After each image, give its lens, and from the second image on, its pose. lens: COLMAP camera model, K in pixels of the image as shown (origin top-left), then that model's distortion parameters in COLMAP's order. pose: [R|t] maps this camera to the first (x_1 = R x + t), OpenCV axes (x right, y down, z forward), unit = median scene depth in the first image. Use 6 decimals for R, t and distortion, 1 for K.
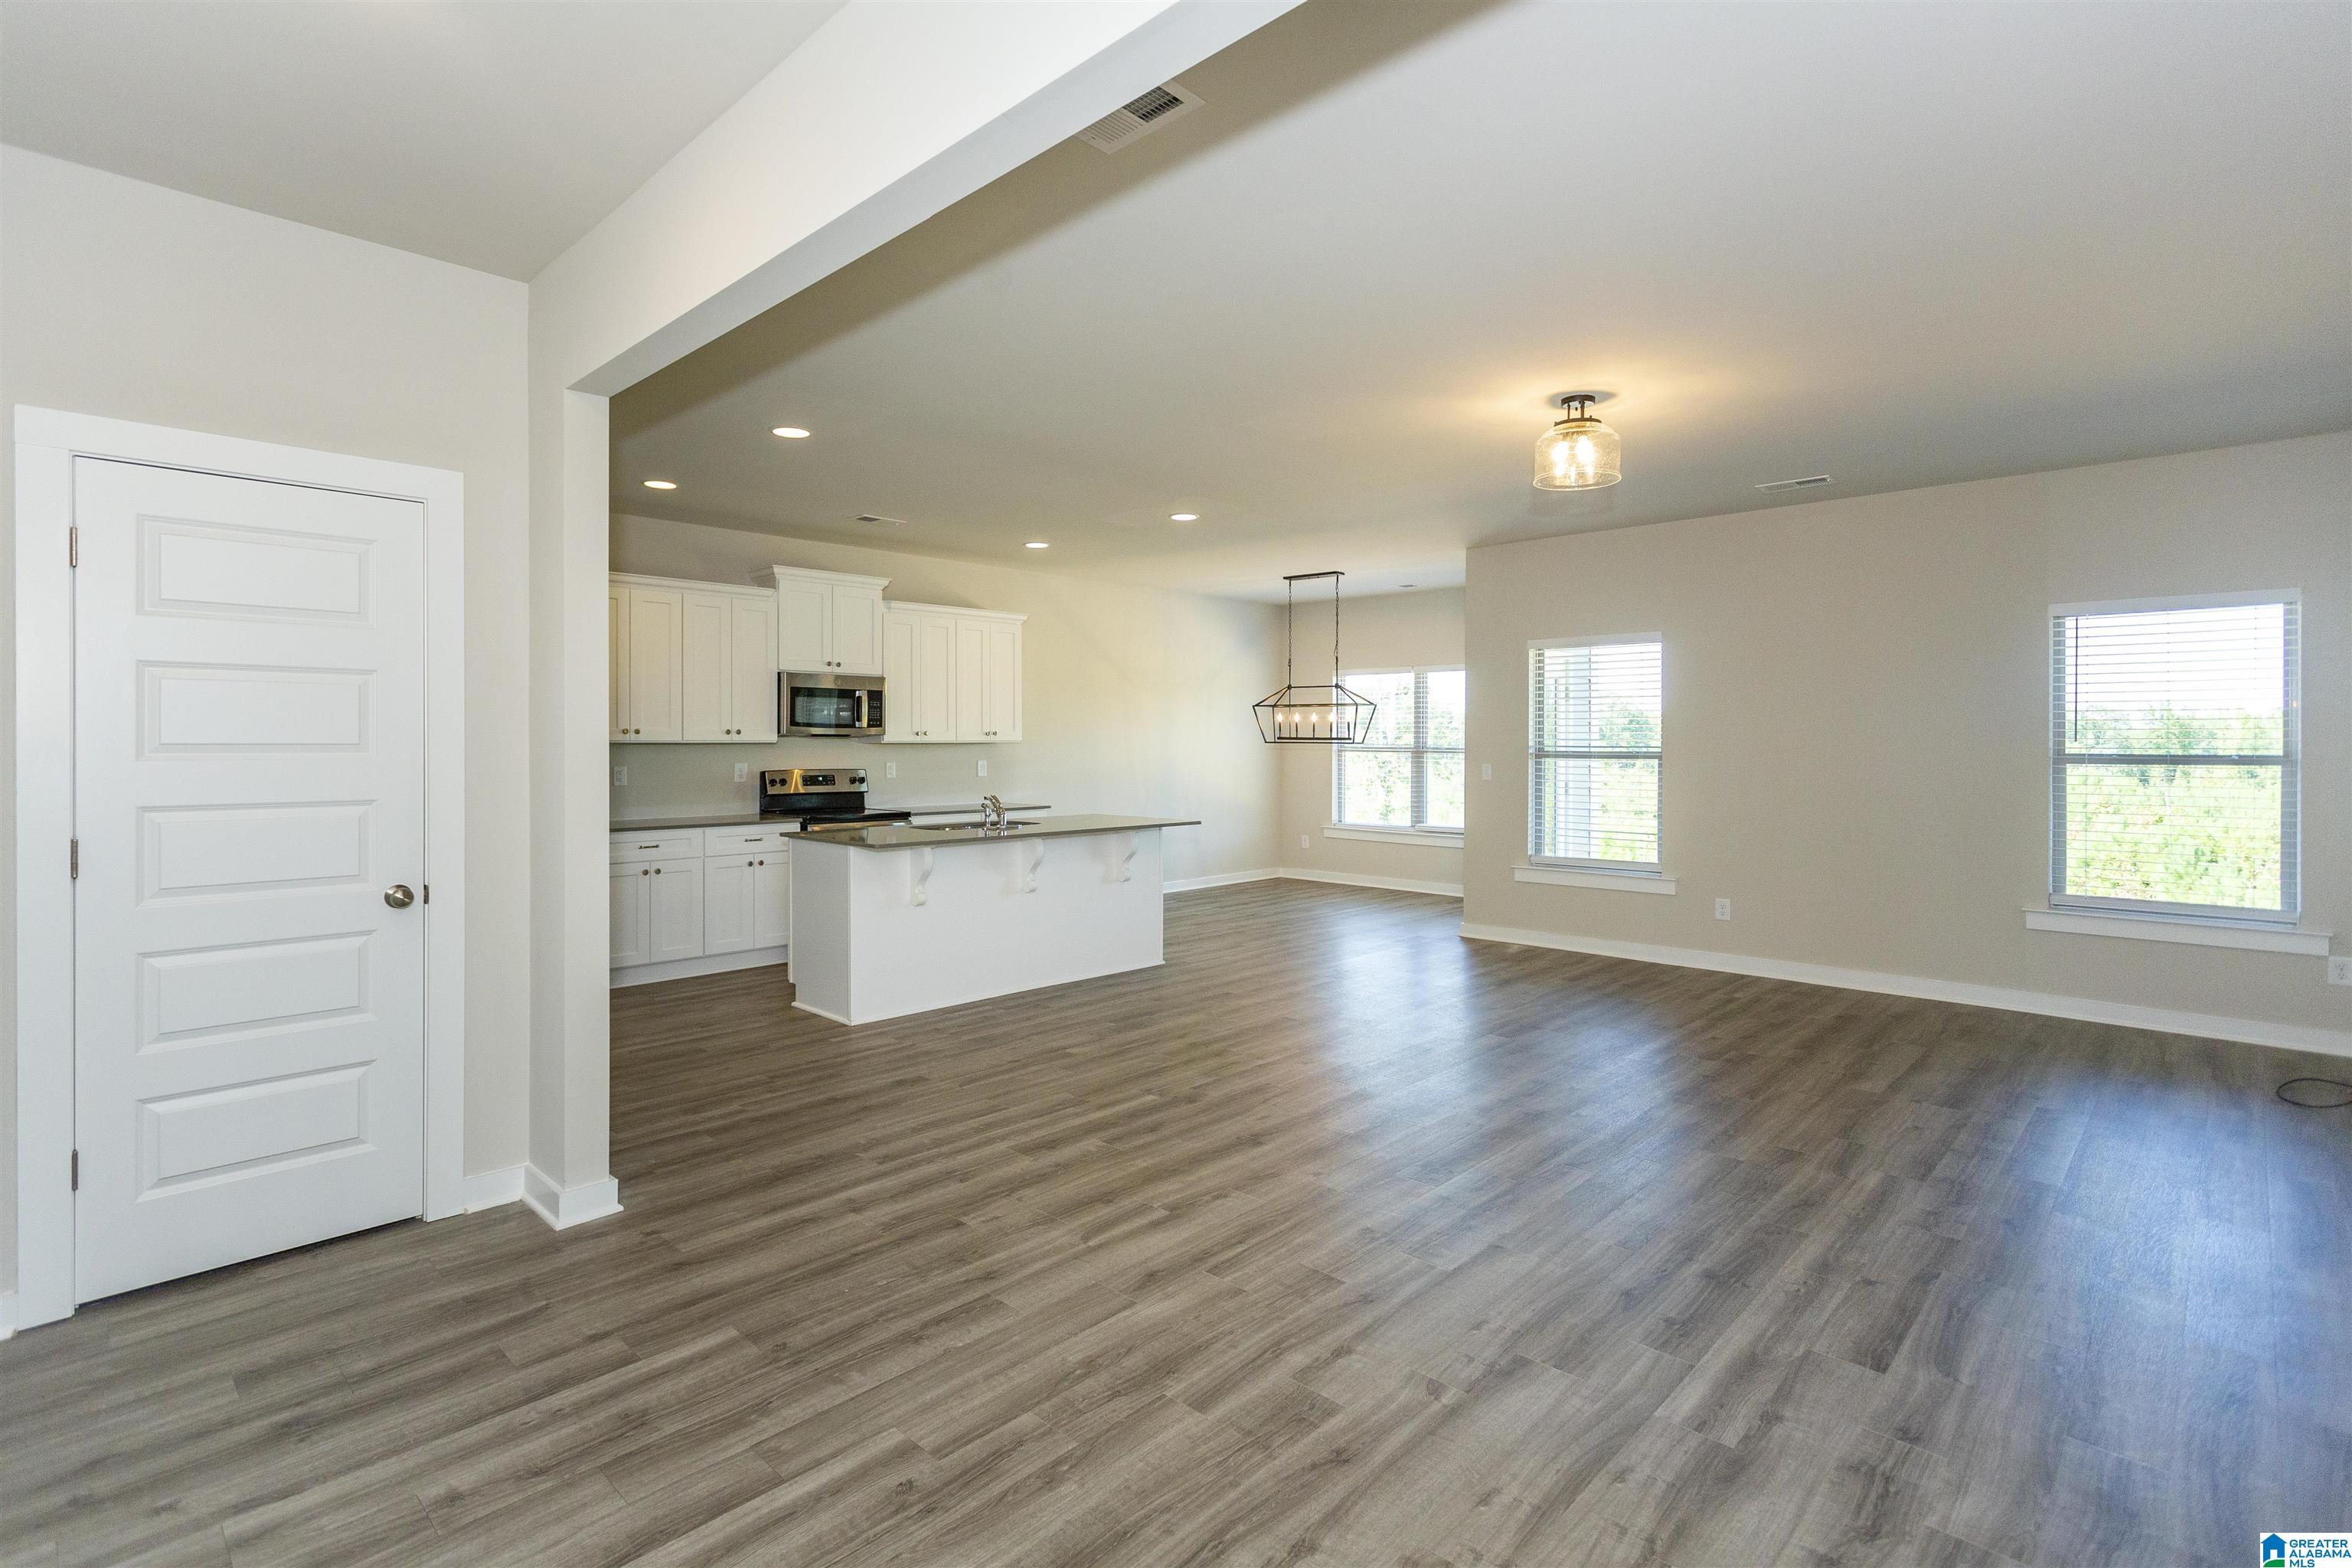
lens RADIAL K [[1119.4, 0, 1163.0], [0, 1119.4, 747.5], [0, 0, 1]] dist [0.003758, 0.000980]
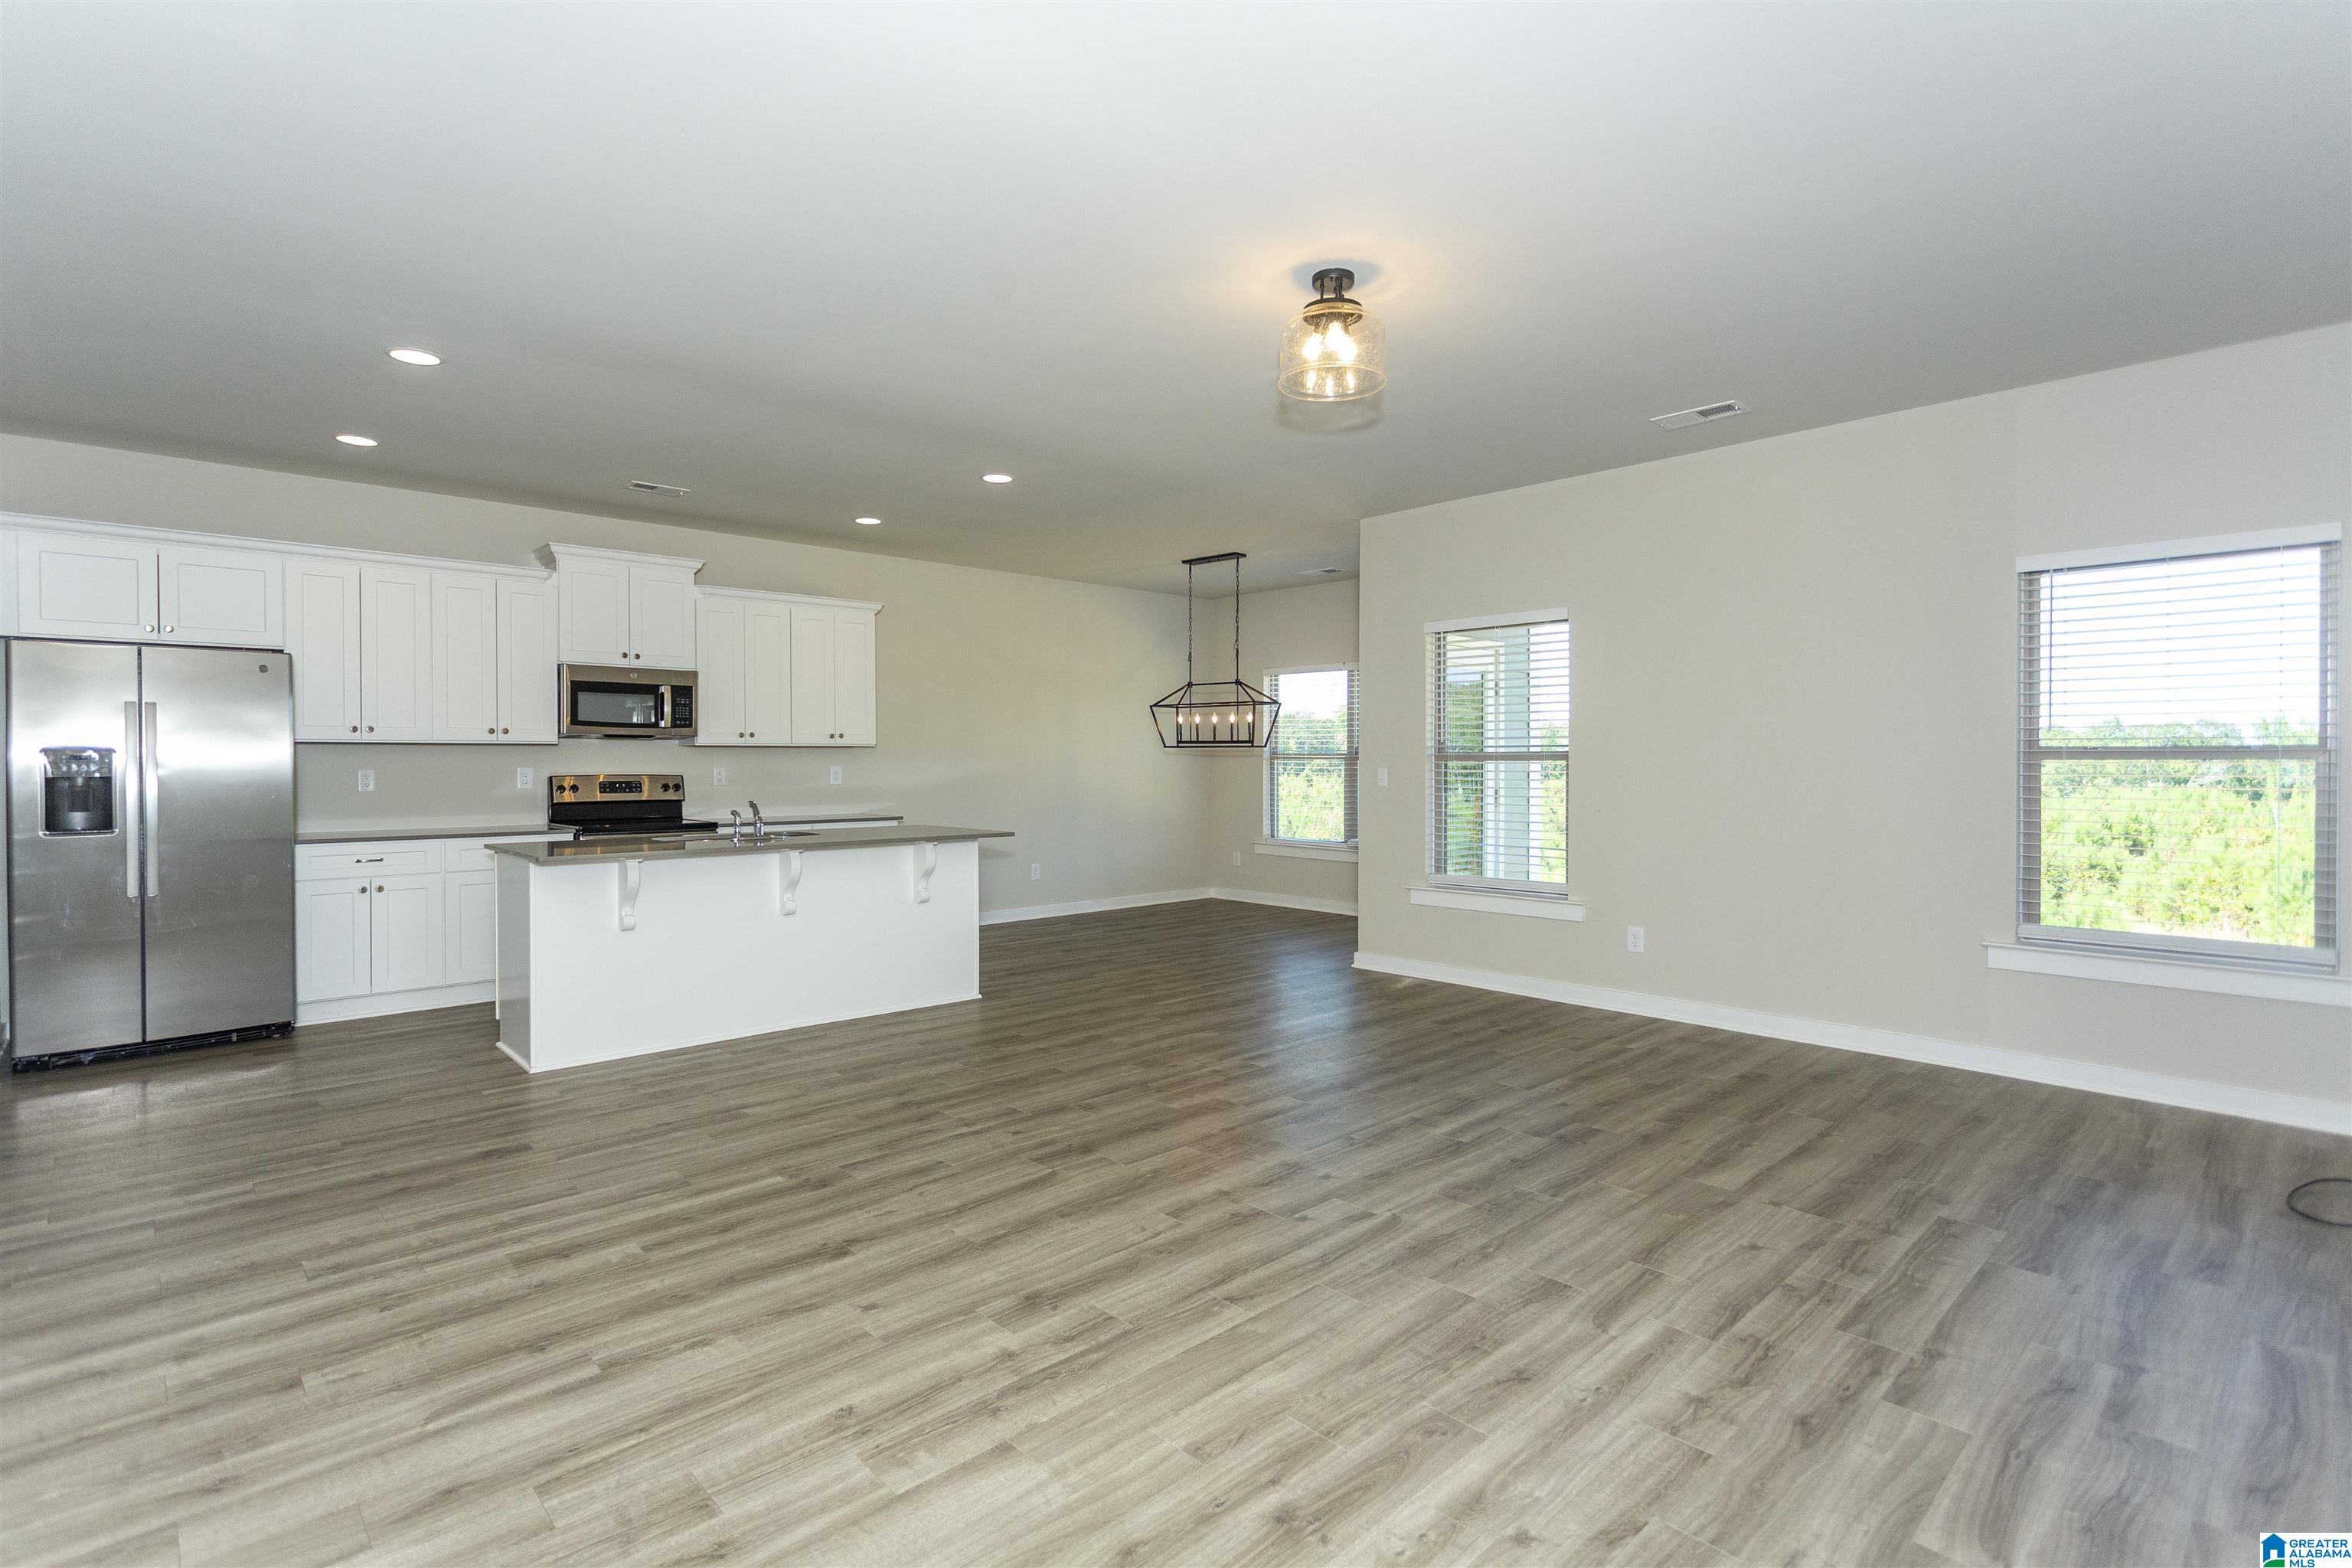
lens RADIAL K [[1119.1, 0, 1167.7], [0, 1119.1, 772.0], [0, 0, 1]] dist [0.005014, 0.000352]
pose [[0.998593, -0.001126, -0.053015, 0.299197], [0.001397, 0.999986, 0.005087, 0.022959], [0.053009, -0.005154, 0.998581, 0.228583]]
